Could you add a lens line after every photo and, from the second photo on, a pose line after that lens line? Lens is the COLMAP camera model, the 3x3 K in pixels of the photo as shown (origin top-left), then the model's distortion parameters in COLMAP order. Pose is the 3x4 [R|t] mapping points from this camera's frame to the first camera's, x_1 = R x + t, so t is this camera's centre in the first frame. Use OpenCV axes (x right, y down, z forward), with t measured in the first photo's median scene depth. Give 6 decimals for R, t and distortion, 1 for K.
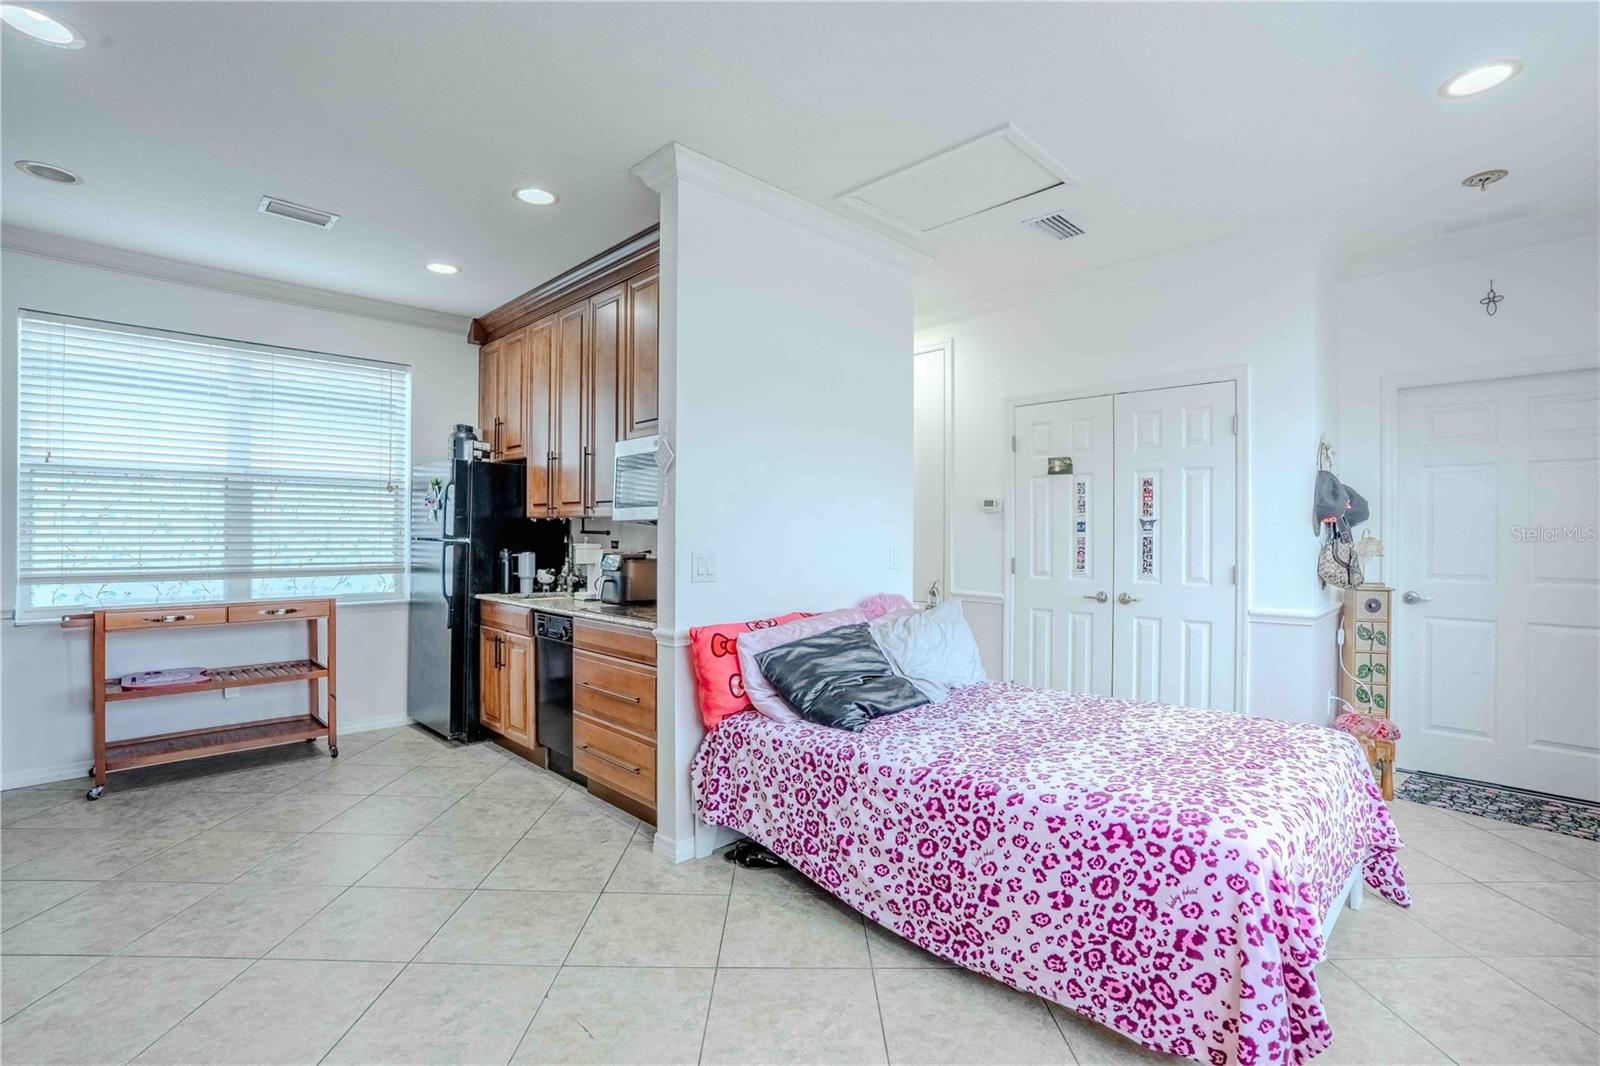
lens RADIAL K [[731.1, 0, 802.1], [0, 731.1, 531.2], [0, 0, 1]] dist [-0.055628, 0.014516]
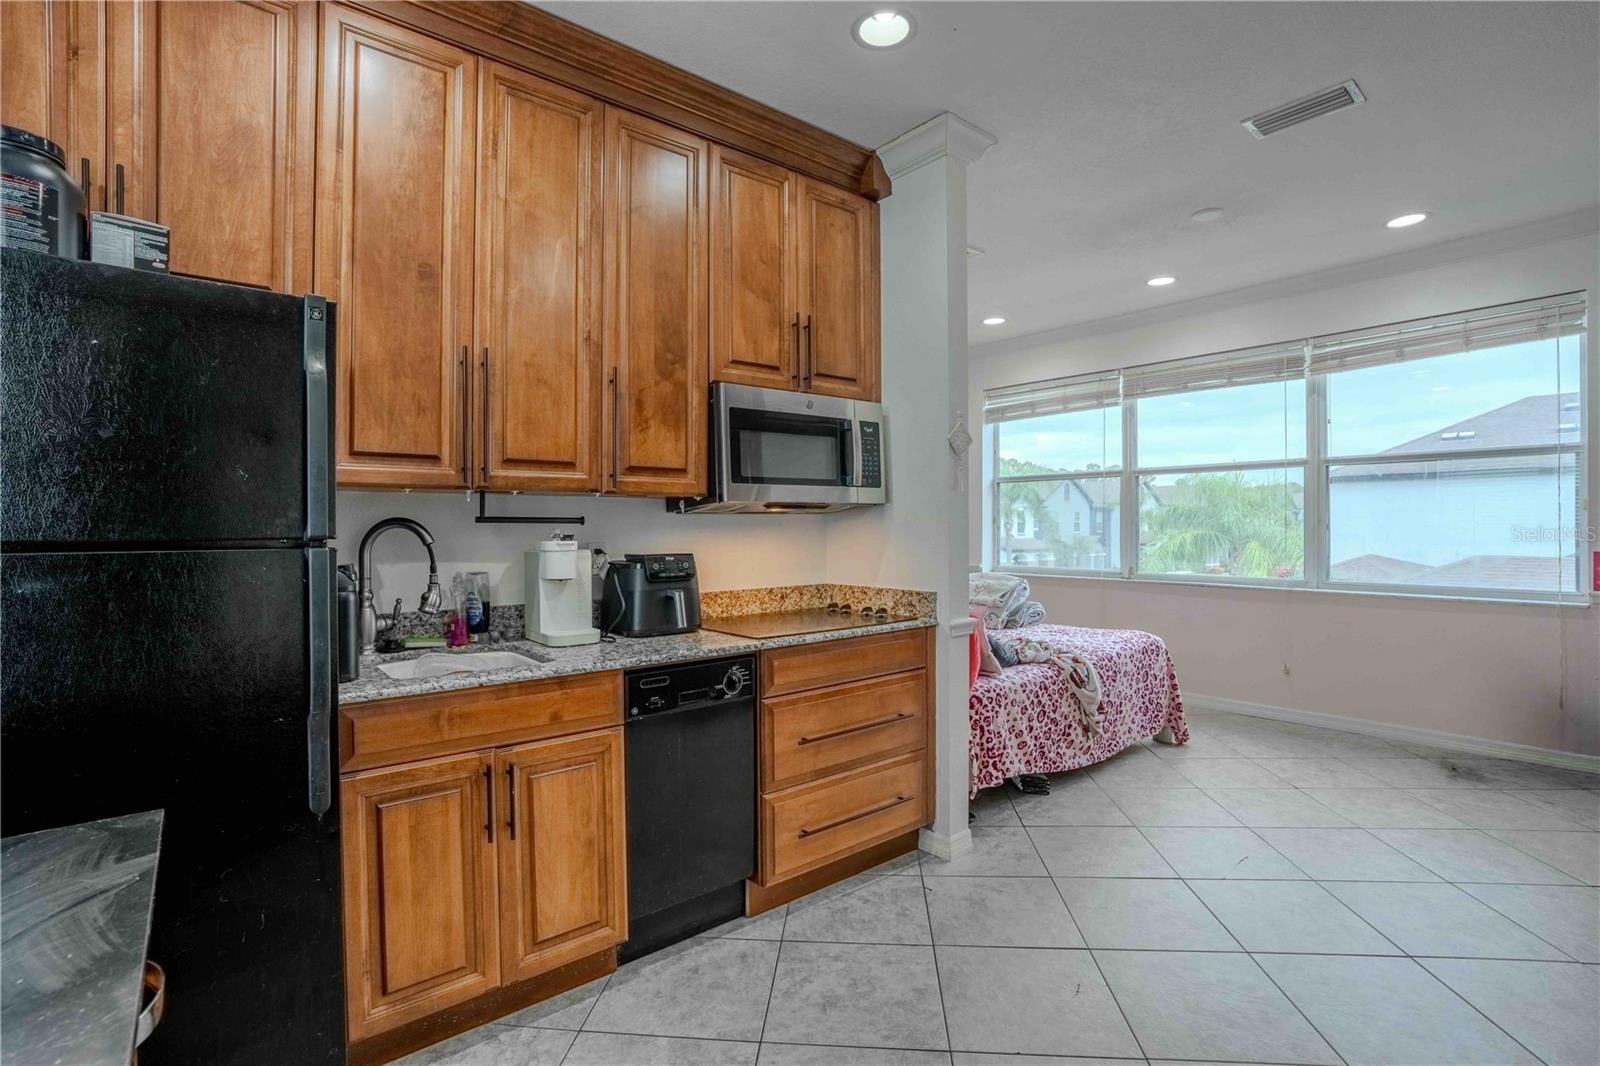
lens RADIAL K [[731.1, 0, 784.9], [0, 731.1, 529.9], [0, 0, 1]] dist [-0.055628, 0.014516]
pose [[0.113038, -0.010303, 0.993537, -0.817406], [0.002288, 0.999946, 0.010109, 0.004309], [-0.993588, 0.001130, 0.113056, 0.782911]]
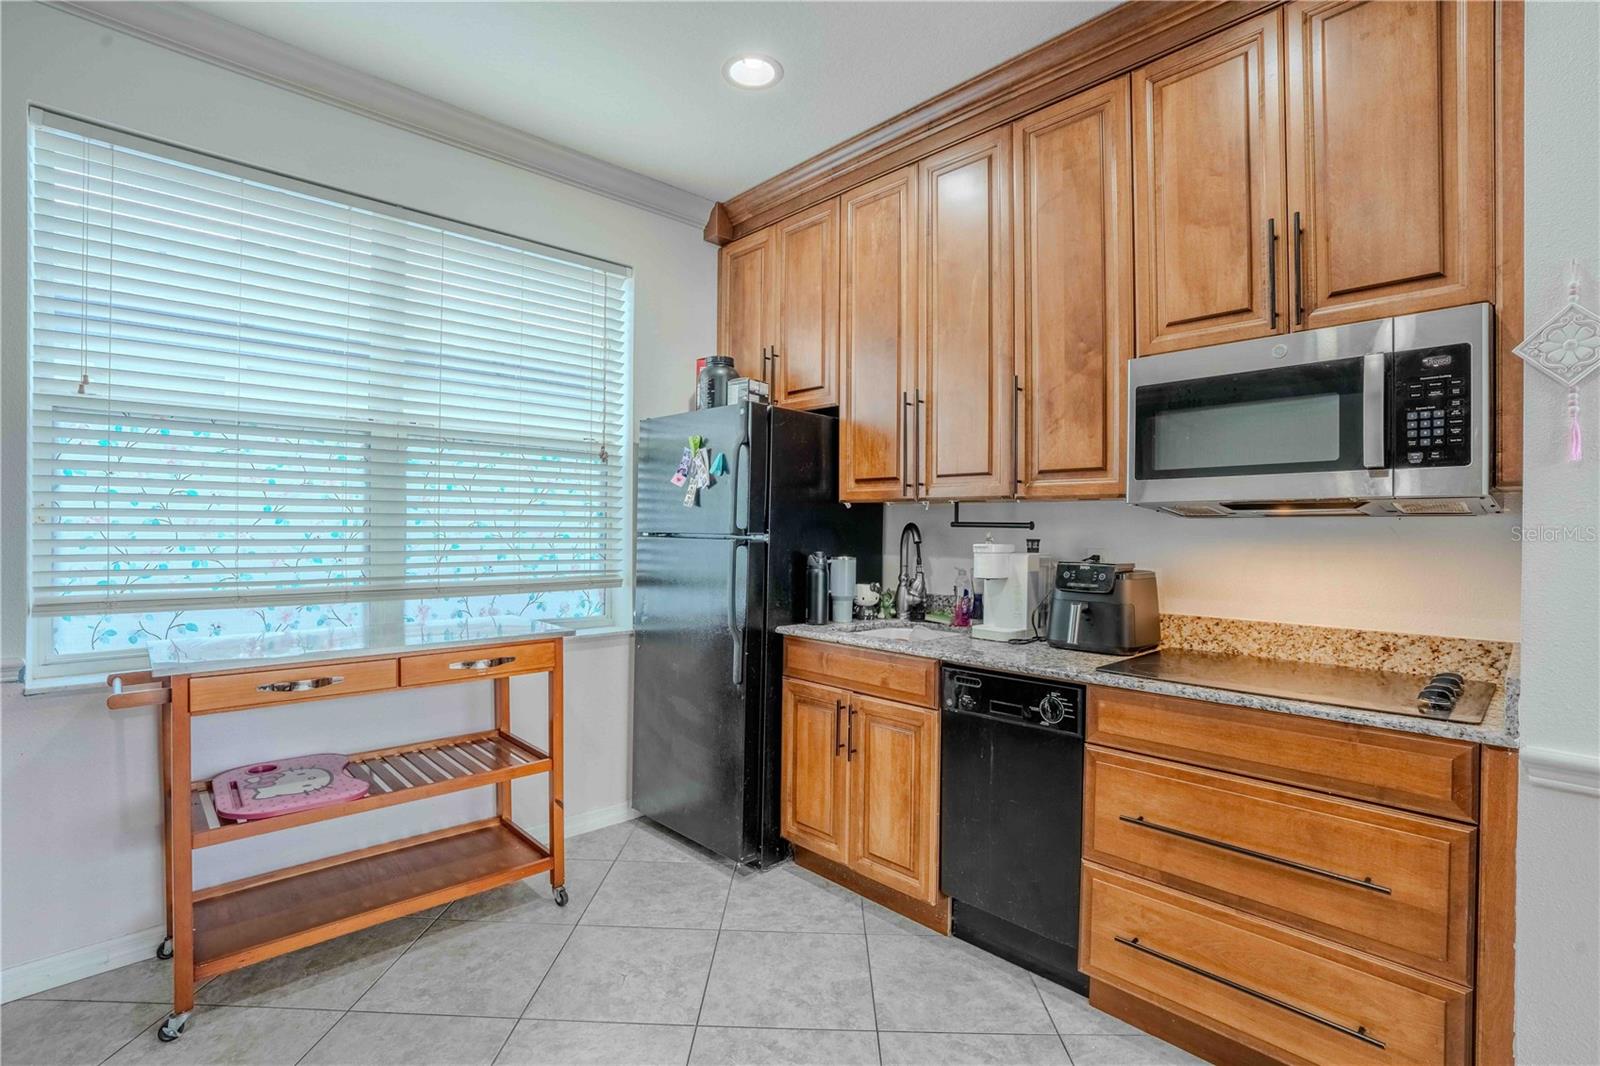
lens RADIAL K [[731.1, 0, 792.6], [0, 731.1, 529.6], [0, 0, 1]] dist [-0.055628, 0.014516]
pose [[0.999531, 0.003300, -0.030449, -0.444167], [-0.003202, 0.999990, 0.003274, 0.004209], [0.030460, -0.003175, 0.999531, 0.409592]]
